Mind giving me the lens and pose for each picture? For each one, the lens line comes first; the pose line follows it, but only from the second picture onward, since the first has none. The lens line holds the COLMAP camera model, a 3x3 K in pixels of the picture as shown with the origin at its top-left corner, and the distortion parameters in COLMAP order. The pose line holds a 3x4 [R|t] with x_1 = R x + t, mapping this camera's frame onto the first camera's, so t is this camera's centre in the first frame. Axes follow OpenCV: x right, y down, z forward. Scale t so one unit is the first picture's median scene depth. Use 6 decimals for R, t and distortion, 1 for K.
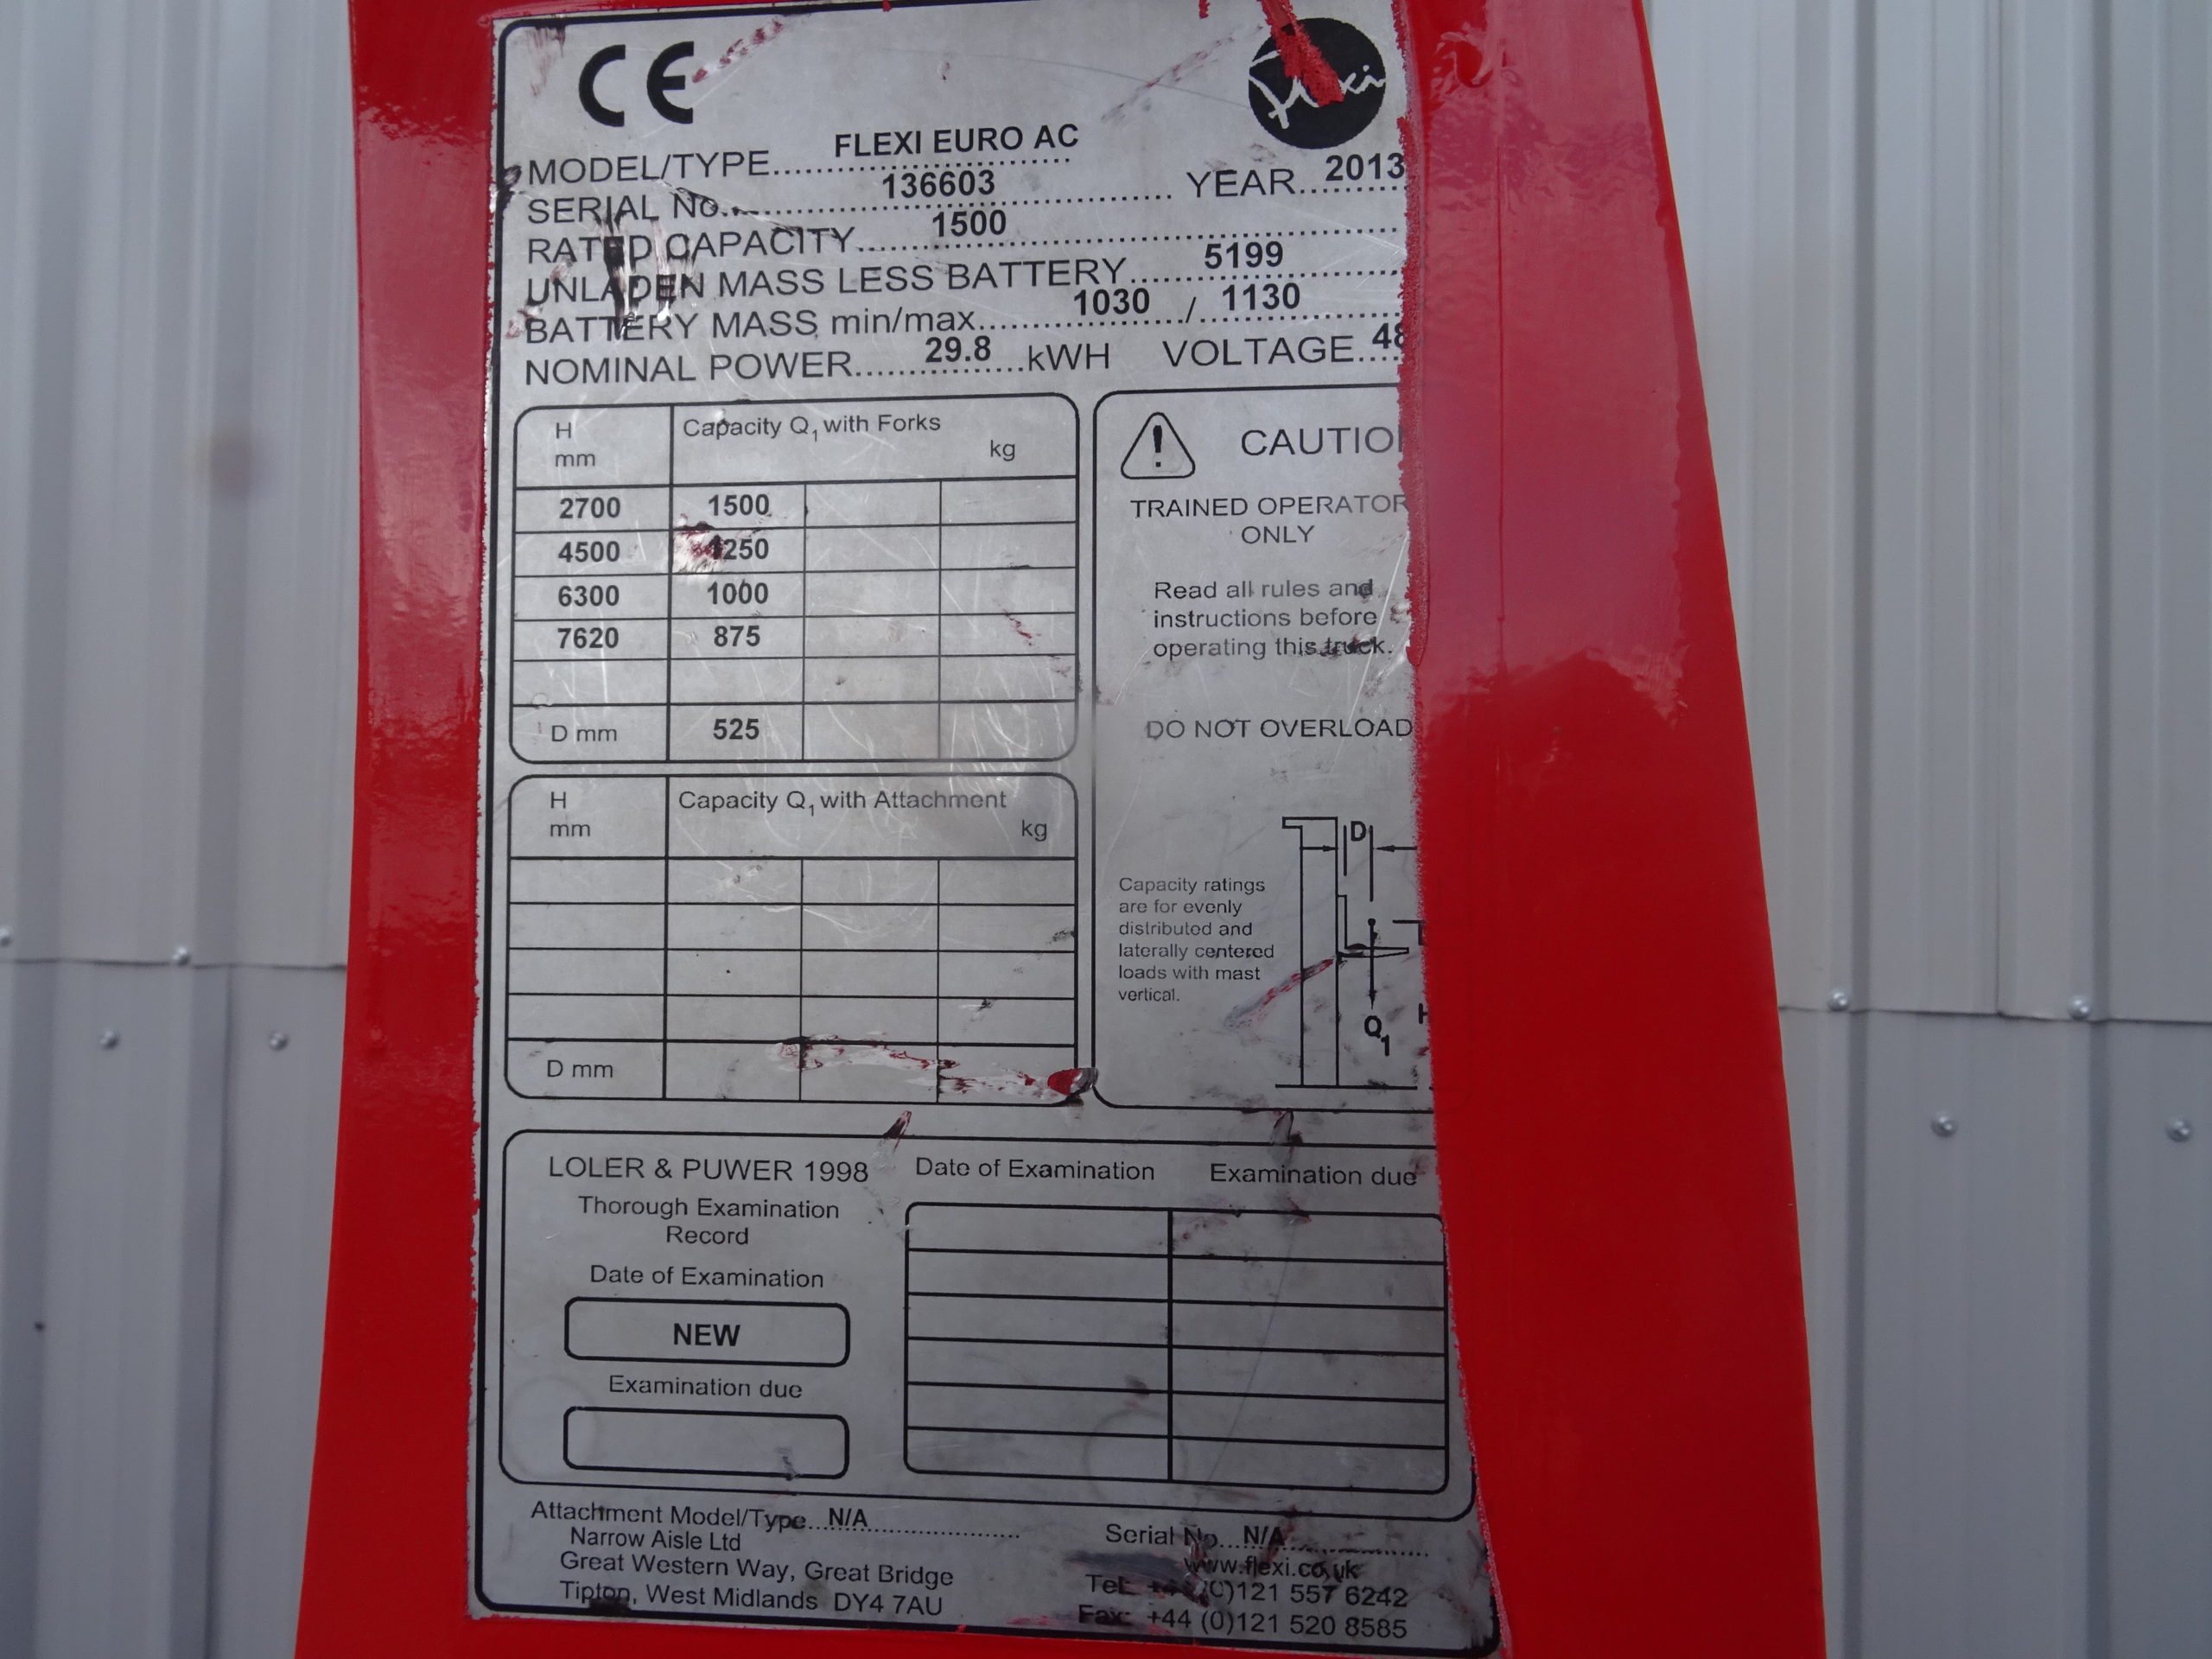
lens RADIAL K [[1635.8, 0, 1106.0], [0, 1635.8, 829.5], [0, 0, 1]] dist [-0.004871, -0.001440]
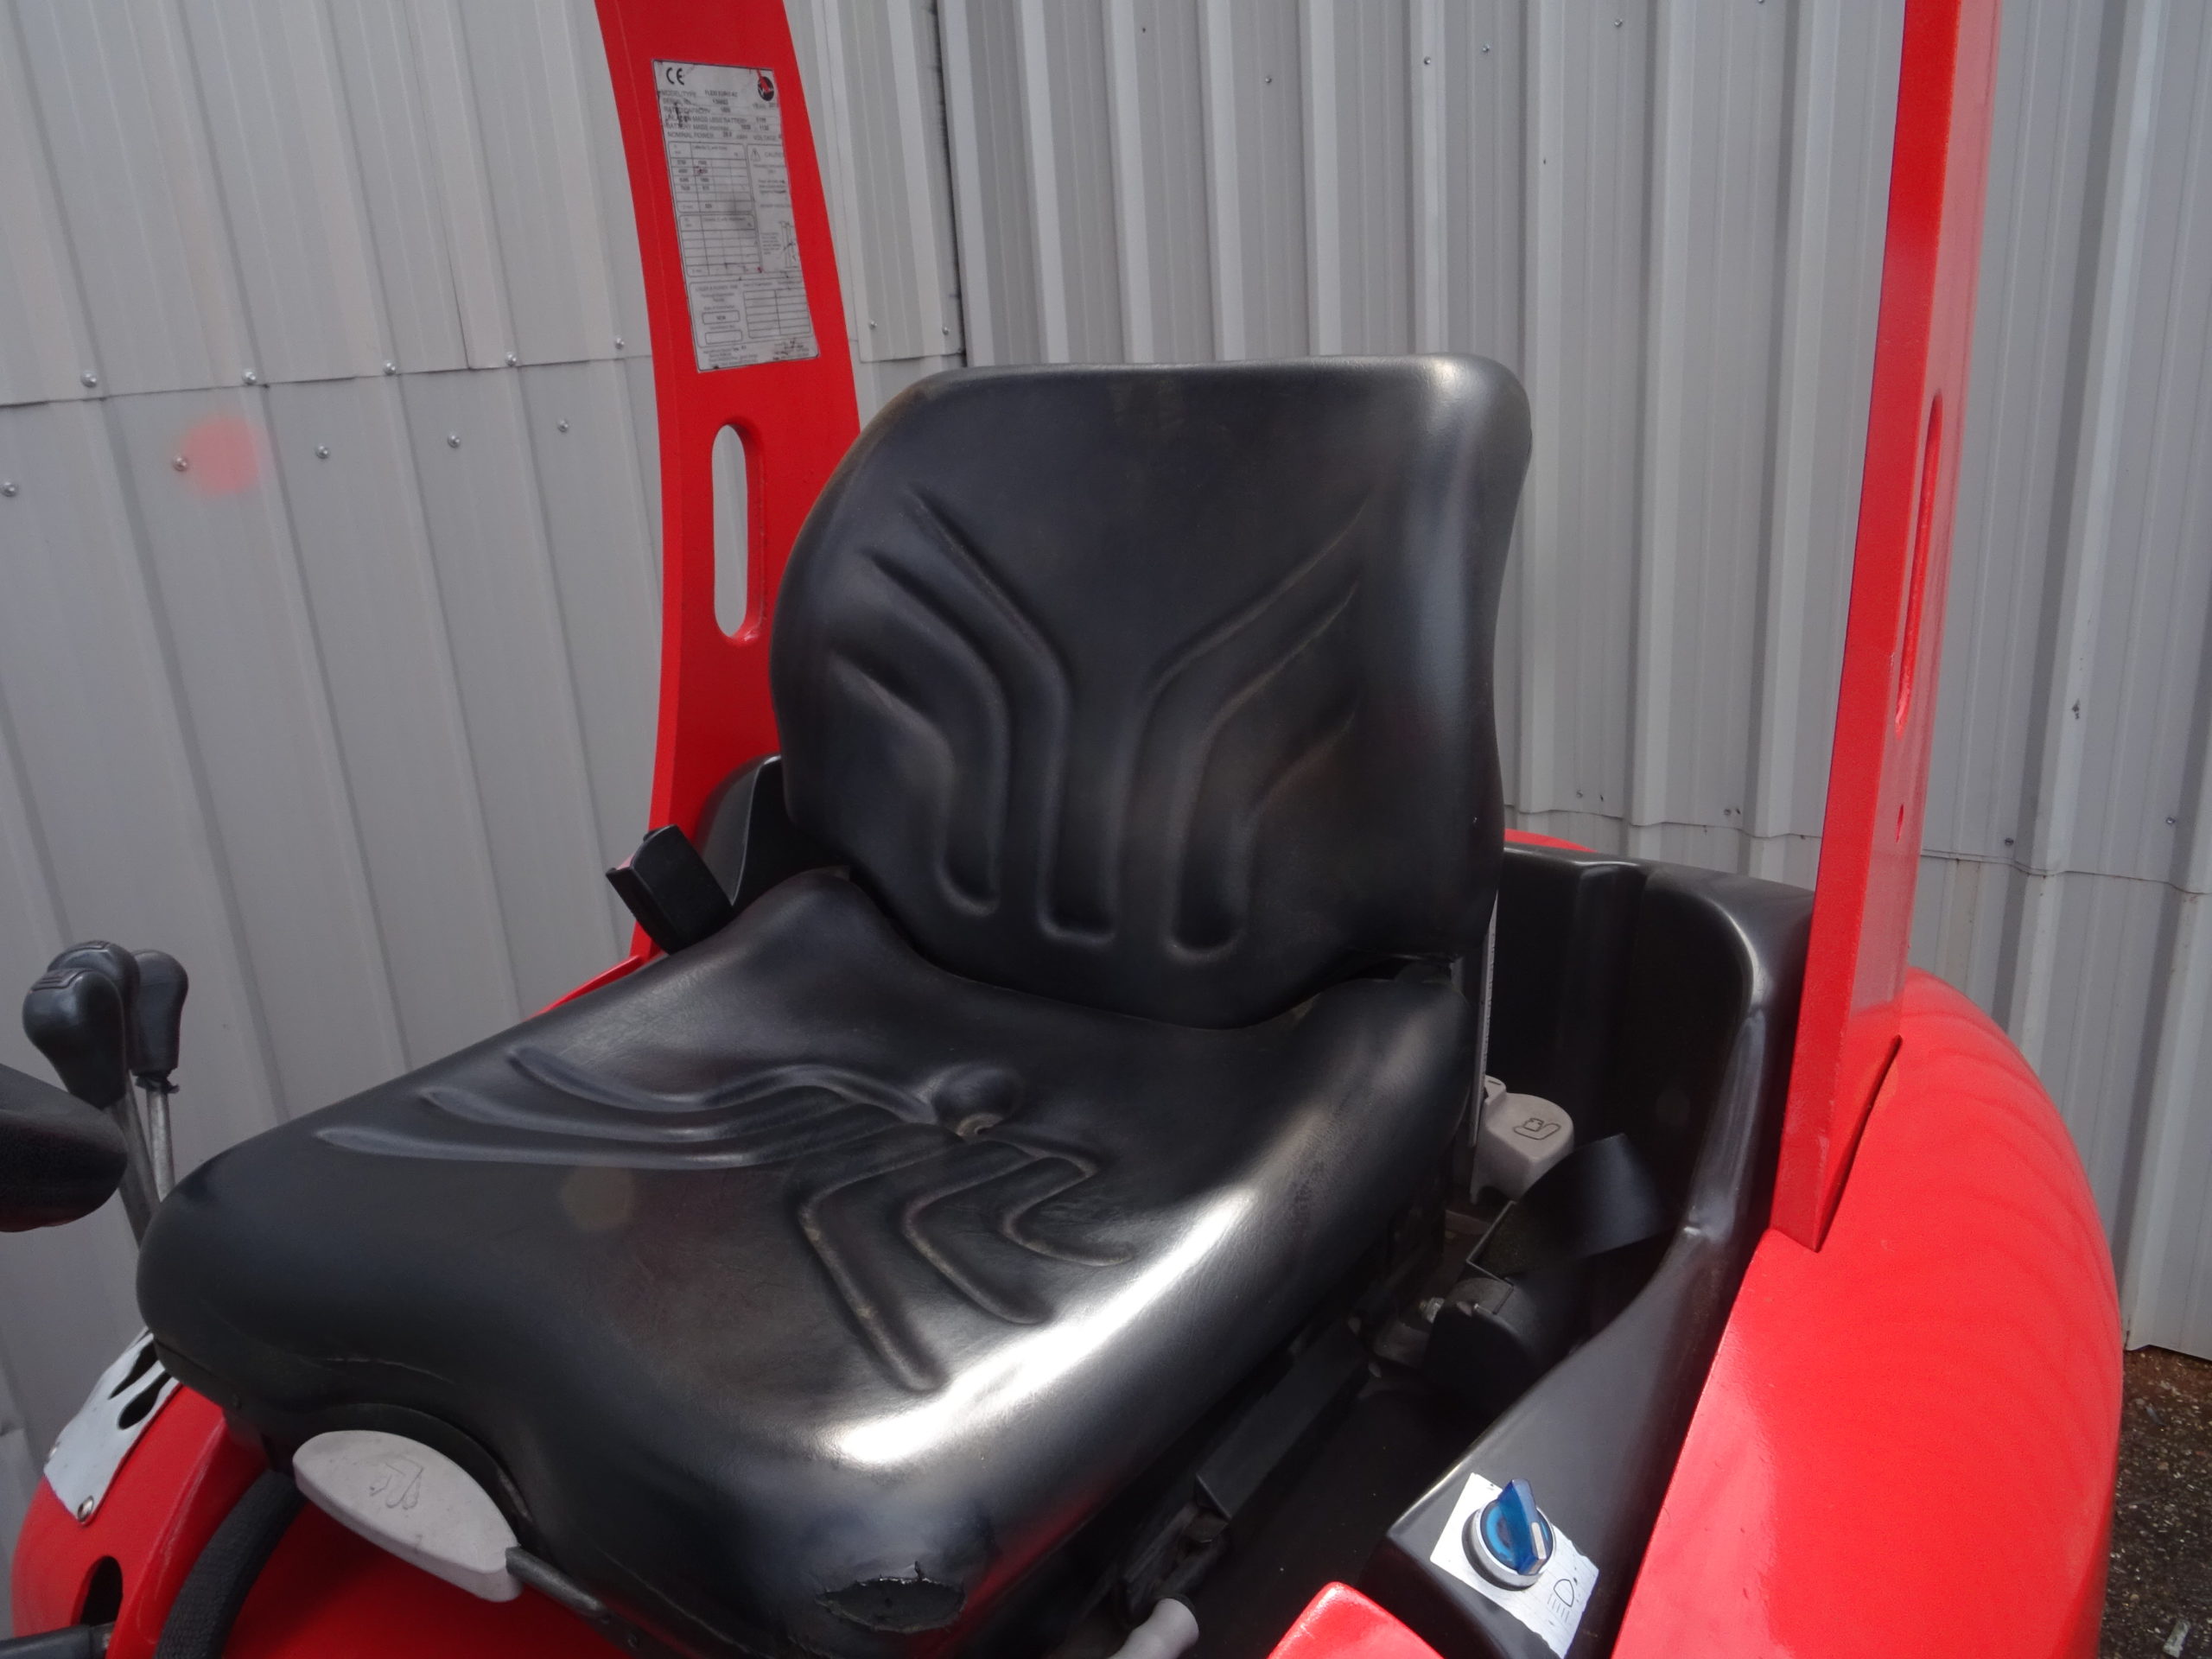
lens RADIAL K [[1635.8, 0, 1106.0], [0, 1635.8, 829.5], [0, 0, 1]] dist [-0.004871, -0.001440]
pose [[0.463935, -0.314193, 0.828280, -4.908172], [0.040394, 0.941521, 0.334524, 0.132426], [-0.884948, -0.121740, 0.449496, -2.985180]]
